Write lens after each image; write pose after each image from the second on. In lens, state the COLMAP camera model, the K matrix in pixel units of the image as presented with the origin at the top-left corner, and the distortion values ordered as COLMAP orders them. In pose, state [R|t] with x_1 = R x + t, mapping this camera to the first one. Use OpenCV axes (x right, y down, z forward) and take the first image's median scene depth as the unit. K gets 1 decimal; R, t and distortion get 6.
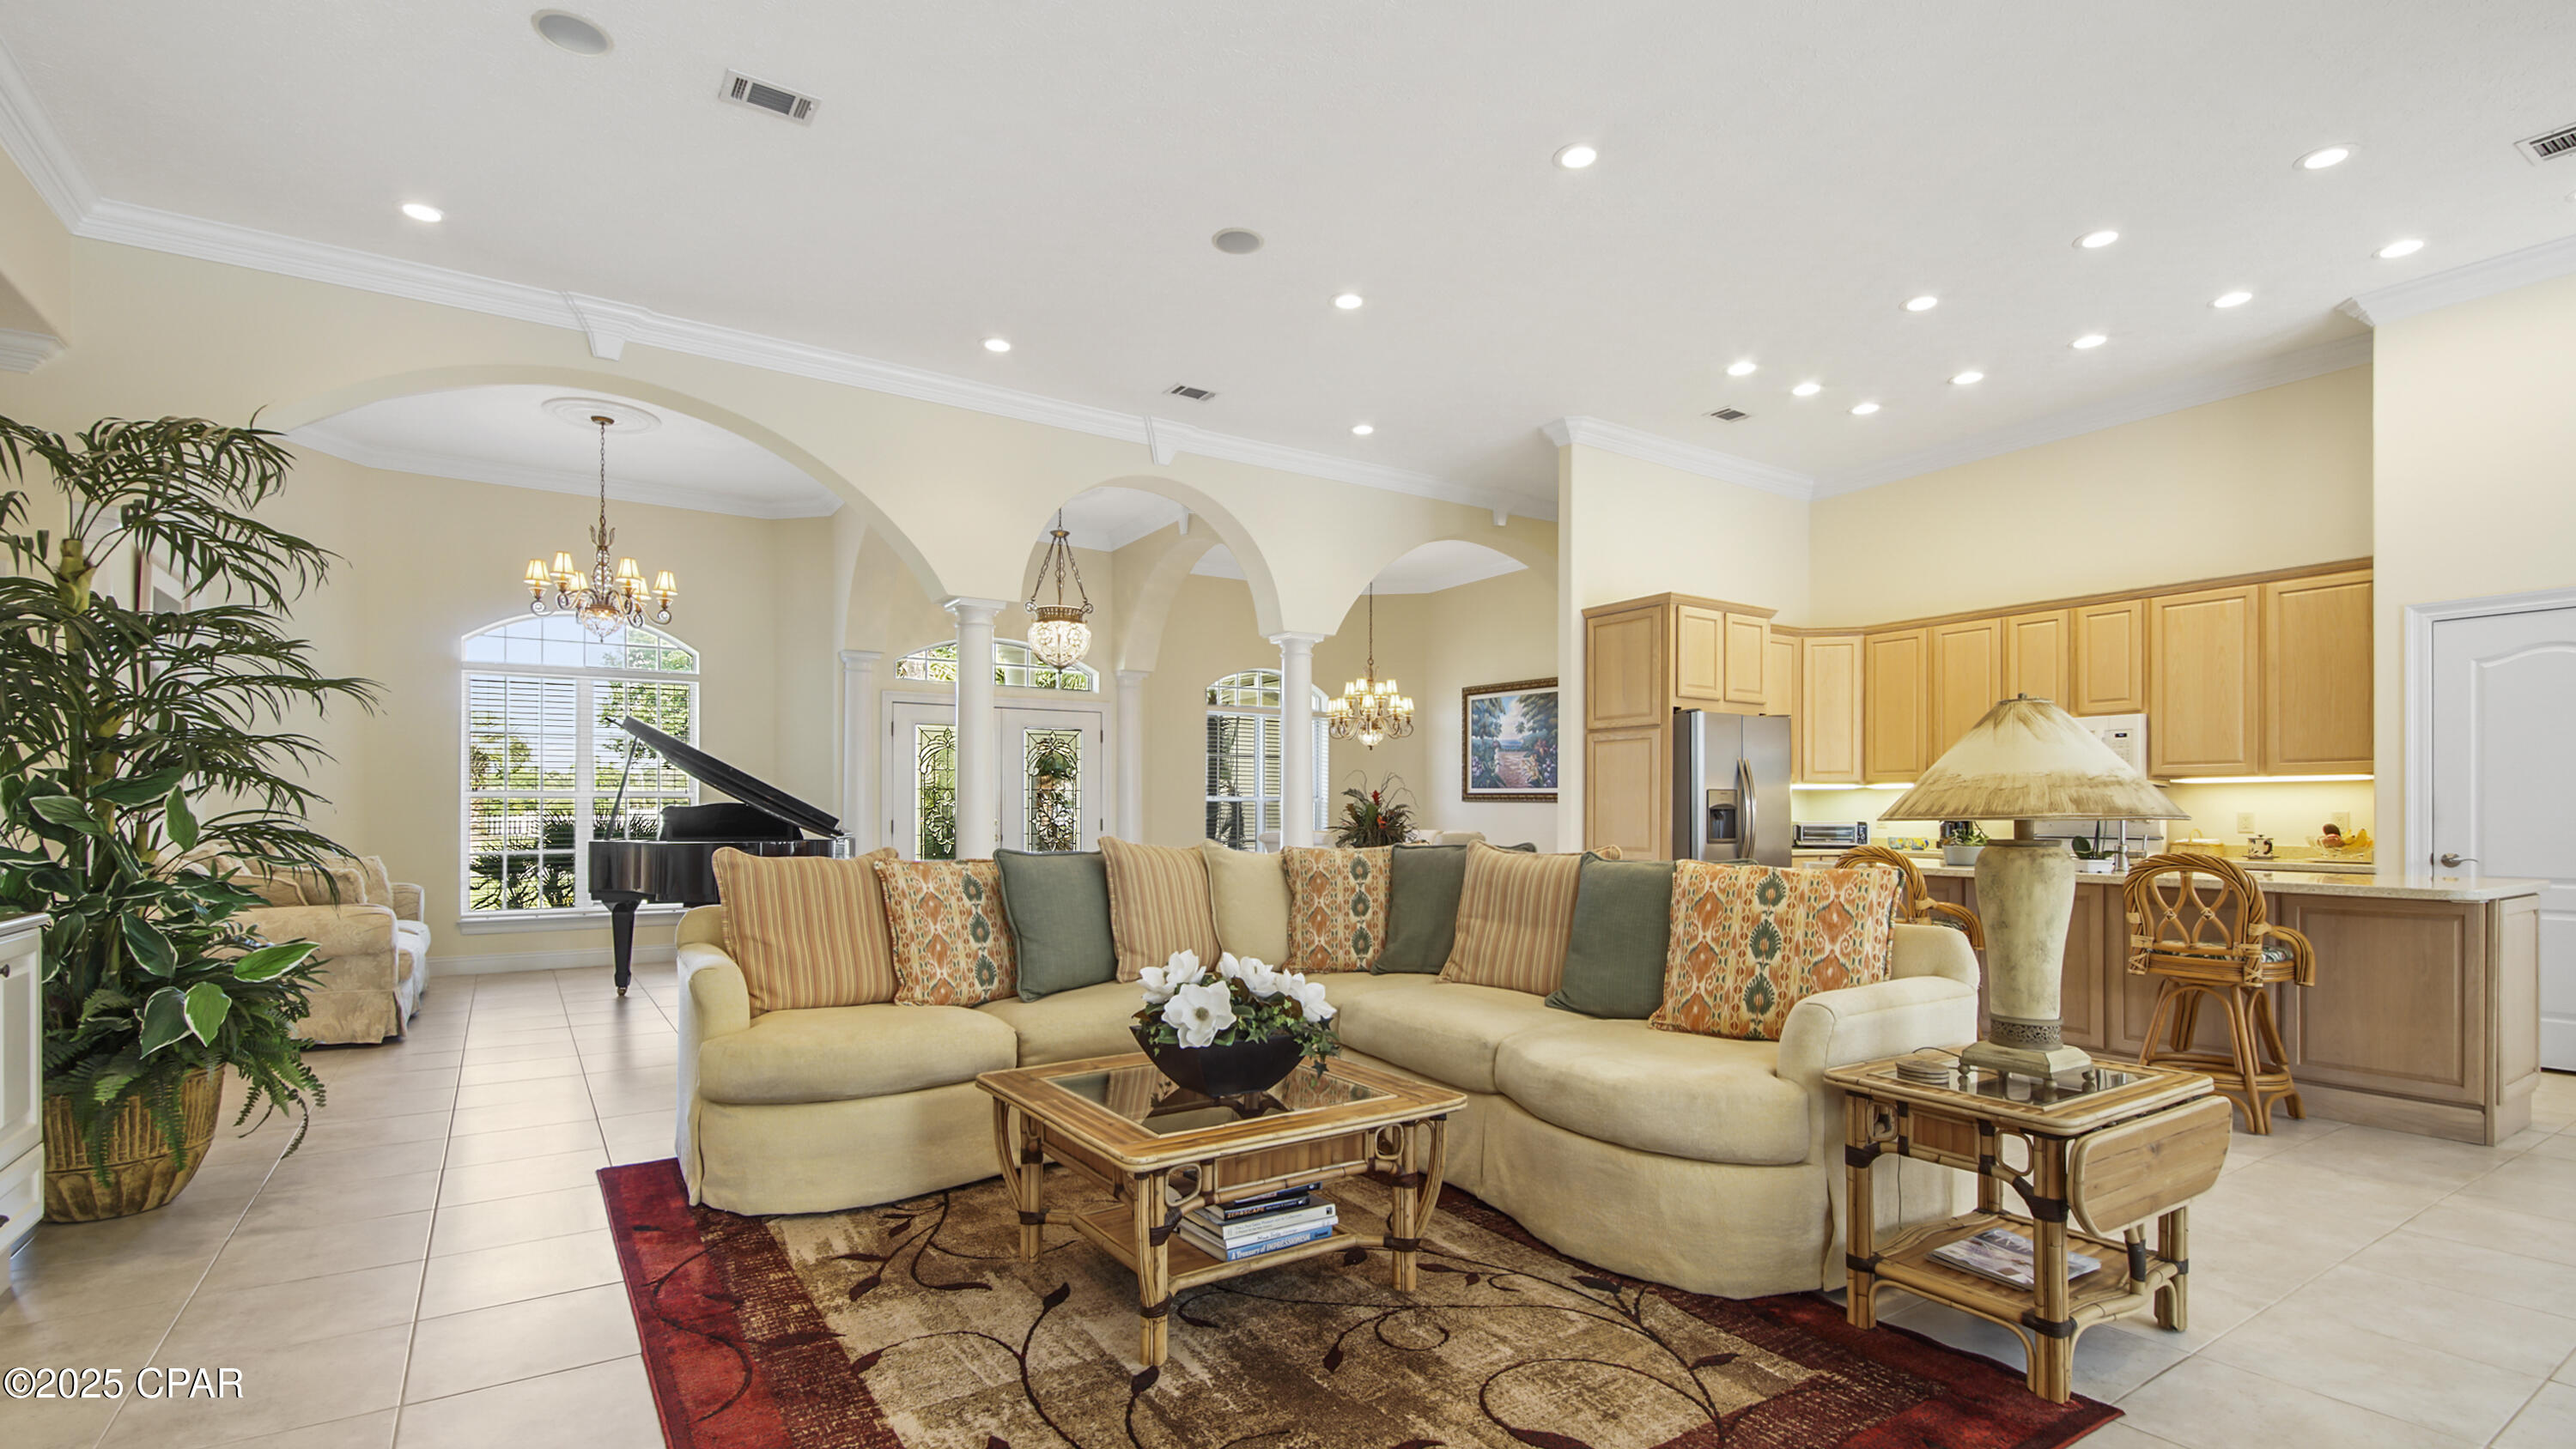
lens RADIAL K [[1154.8, 0, 1288.8], [0, 1154.8, 809.0], [0, 0, 1]] dist [0.039667, -0.020743]
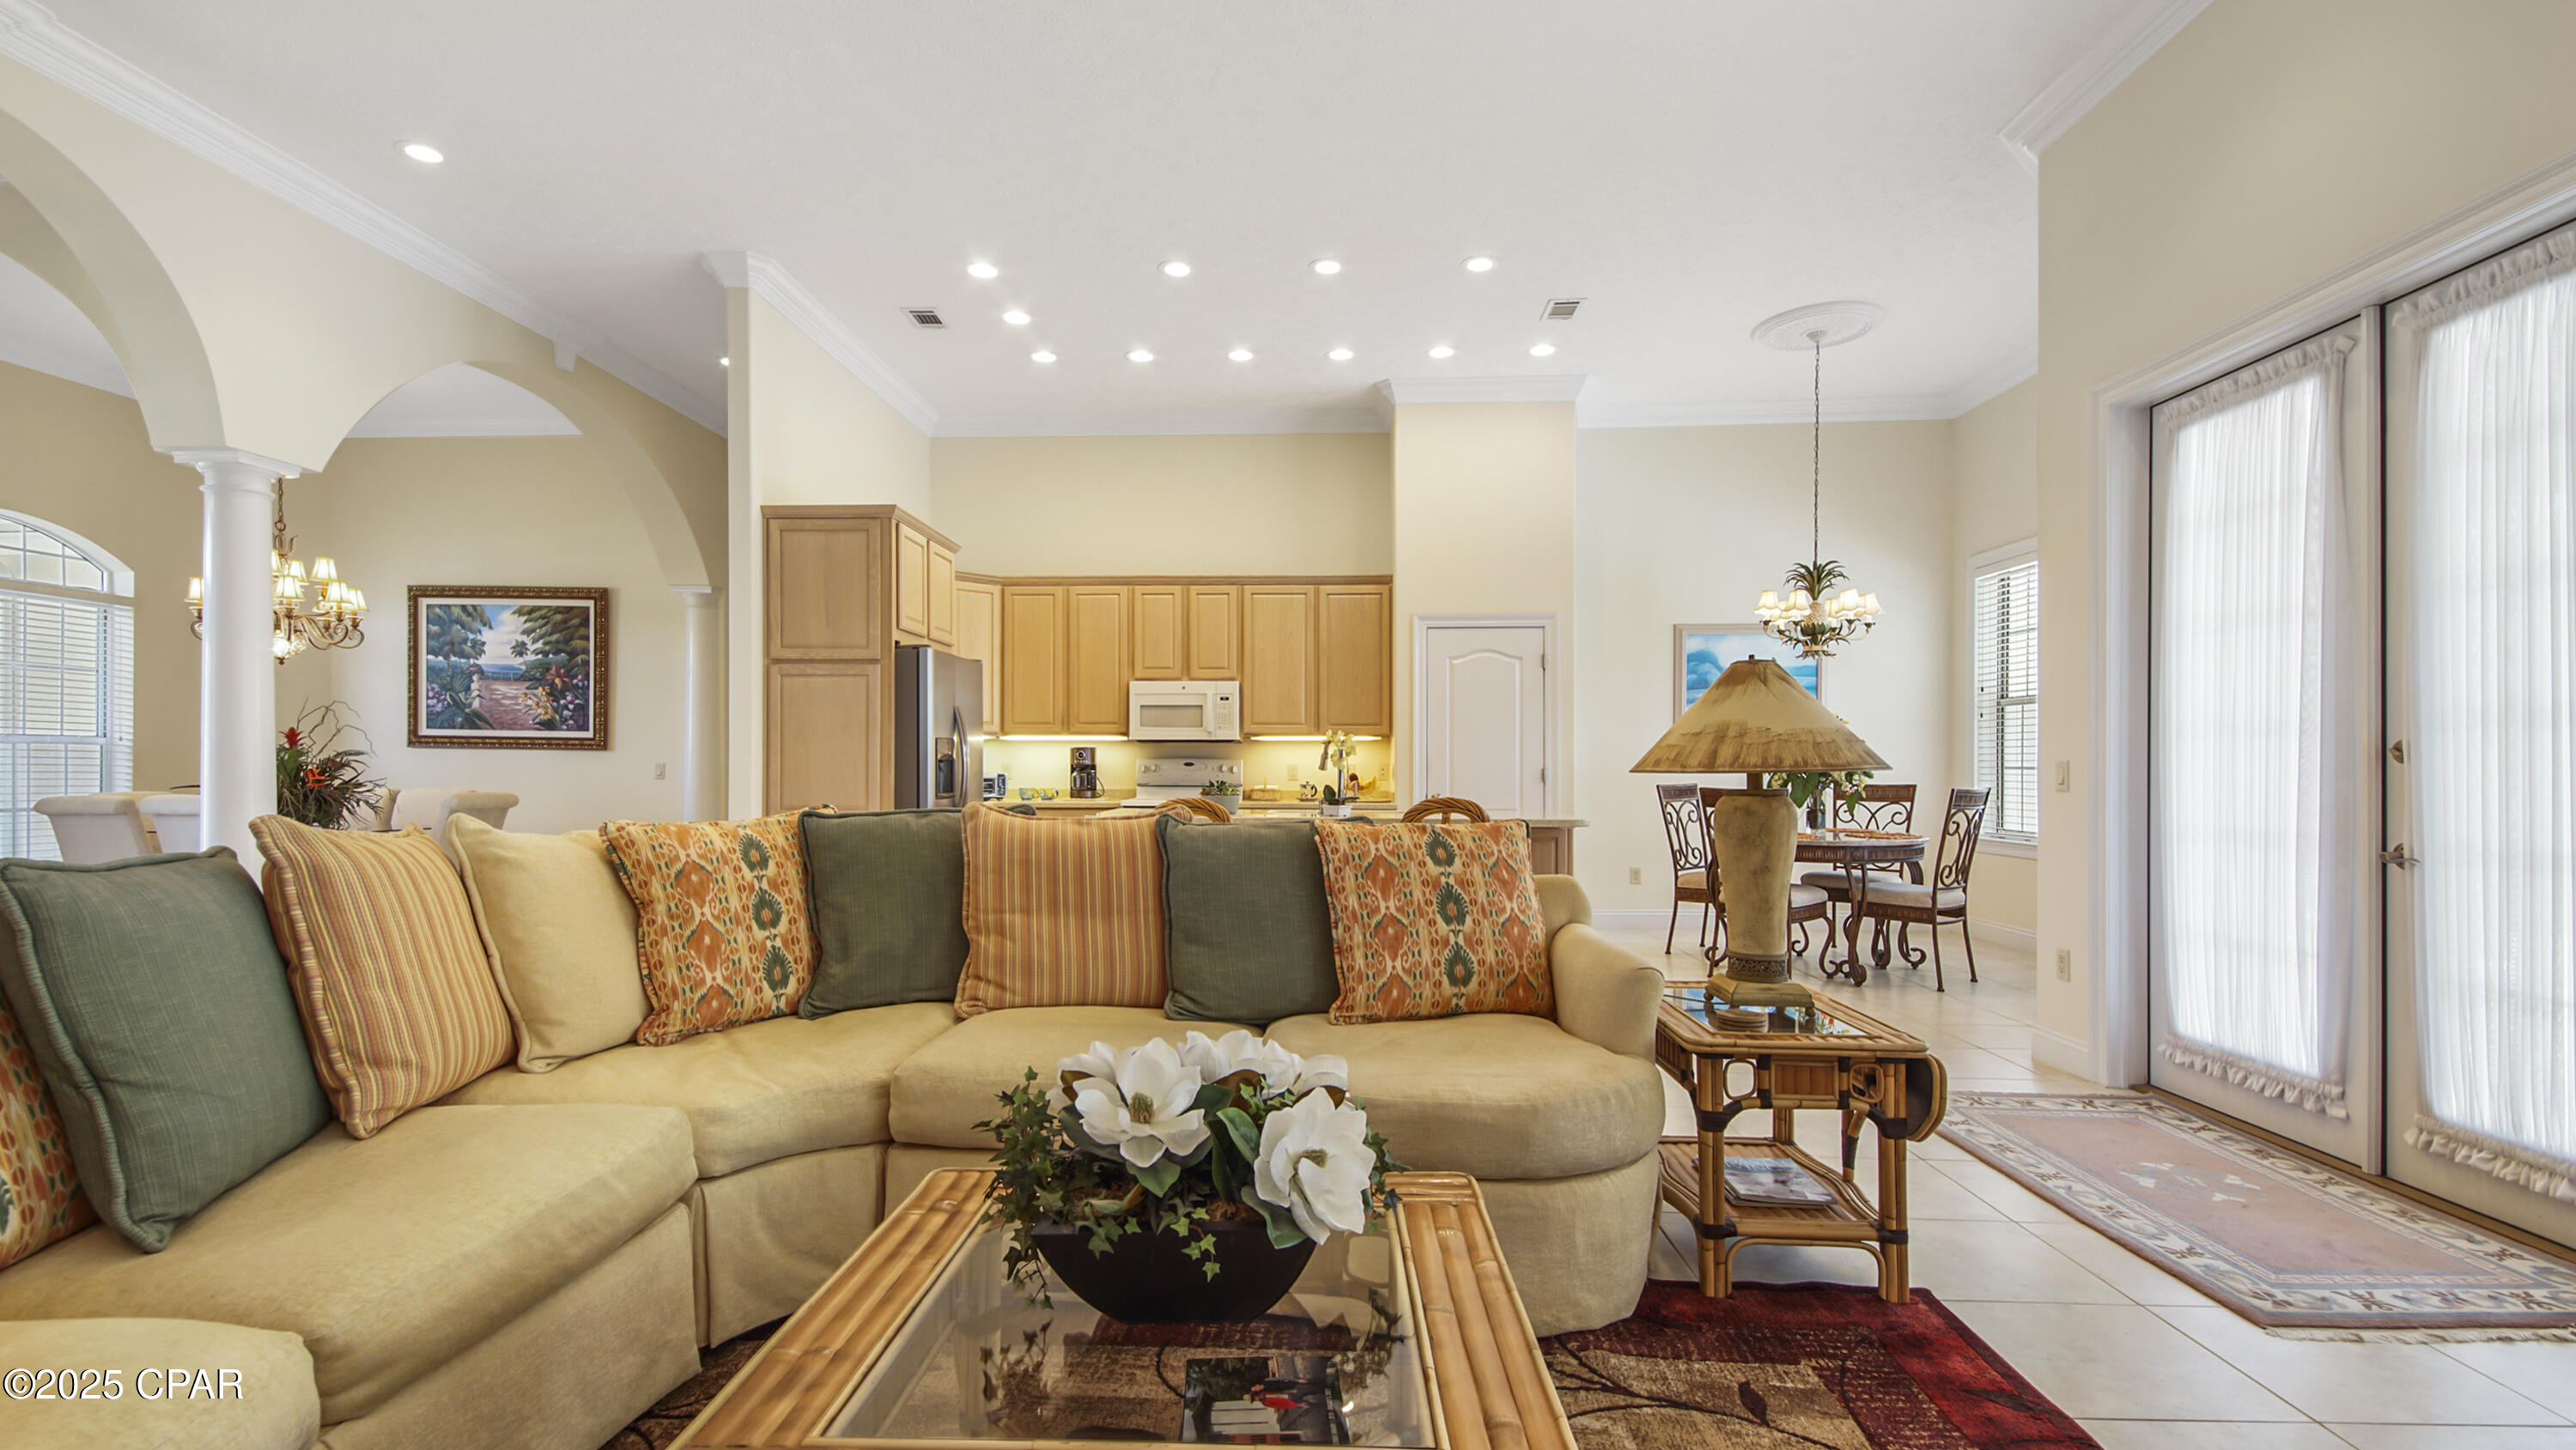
lens RADIAL K [[1144.1, 0, 1268.4], [0, 1144.1, 766.6], [0, 0, 1]] dist [0.038683, -0.024030]
pose [[0.589699, -0.000280, 0.807623, -0.212841], [-0.004303, 0.999985, 0.003489, 0.001141], [-0.807612, -0.005533, 0.589688, 0.312312]]
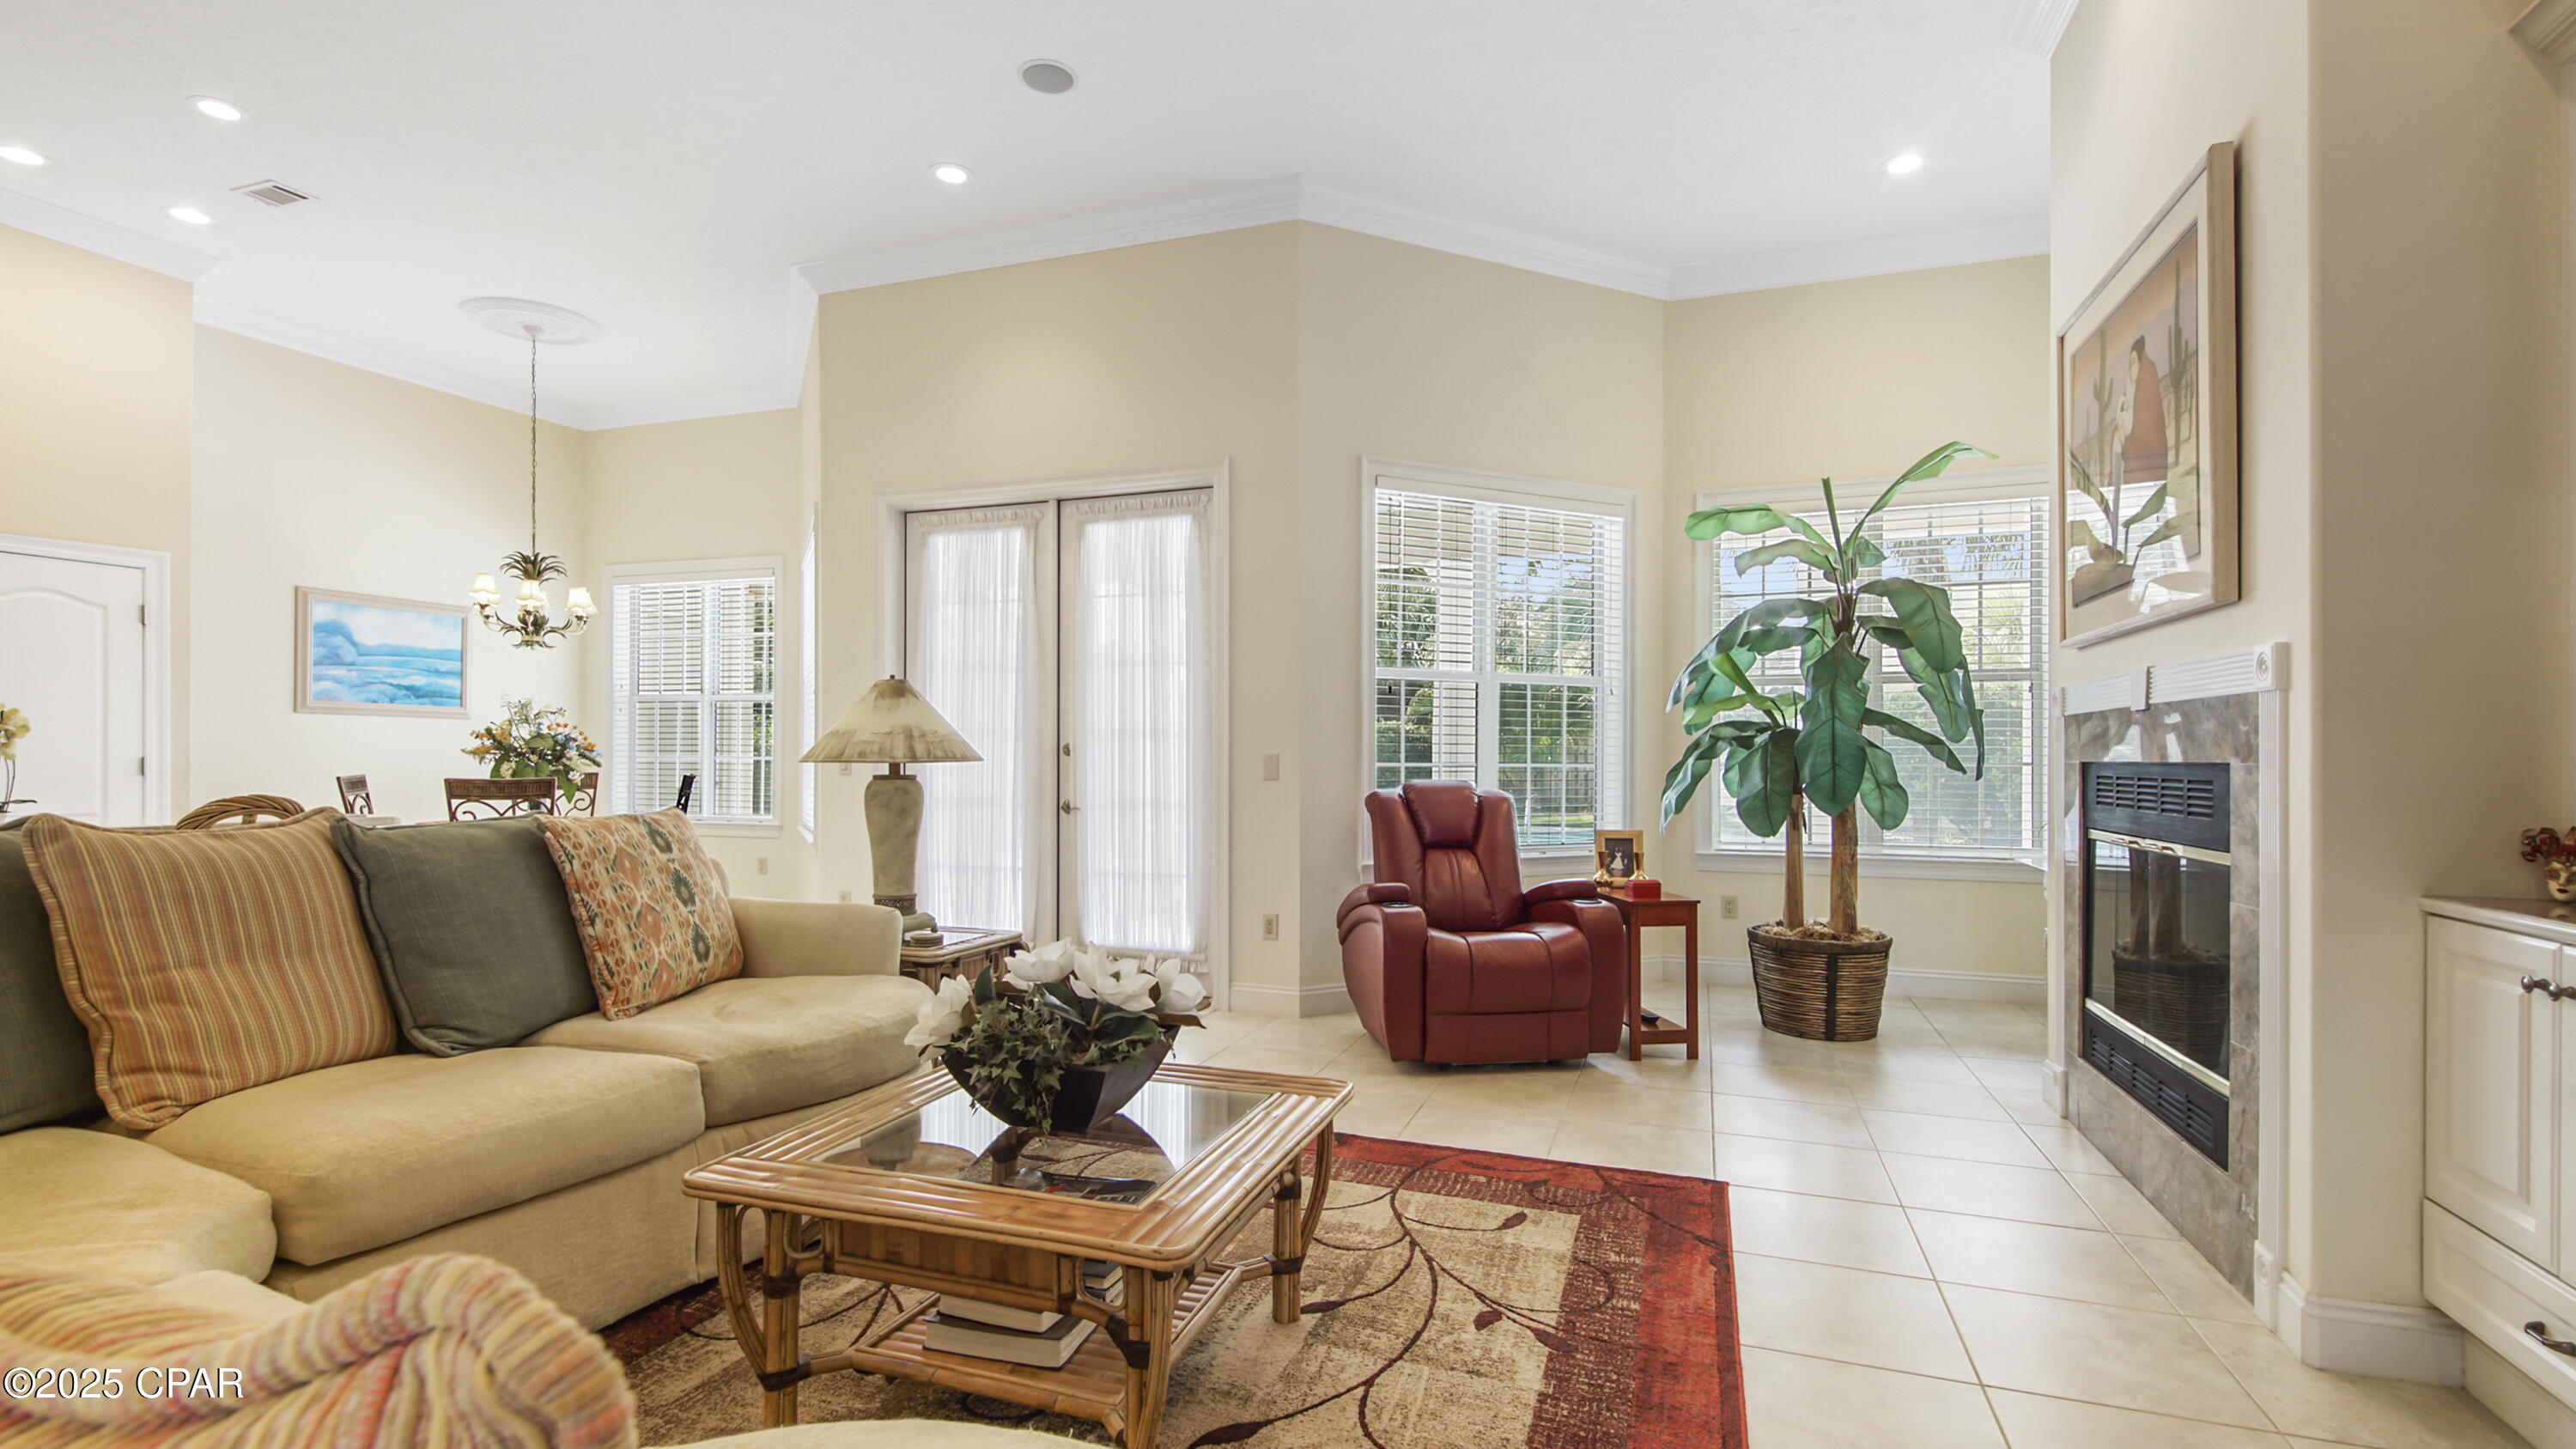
lens RADIAL K [[1152.3, 0, 1312.8], [0, 1152.3, 733.6], [0, 0, 1]] dist [0.038833, -0.025747]
pose [[-0.614004, 0.013936, 0.789180, -0.358271], [-0.007812, 0.999688, -0.023731, 0.001930], [-0.789264, -0.020736, -0.613703, 0.629302]]
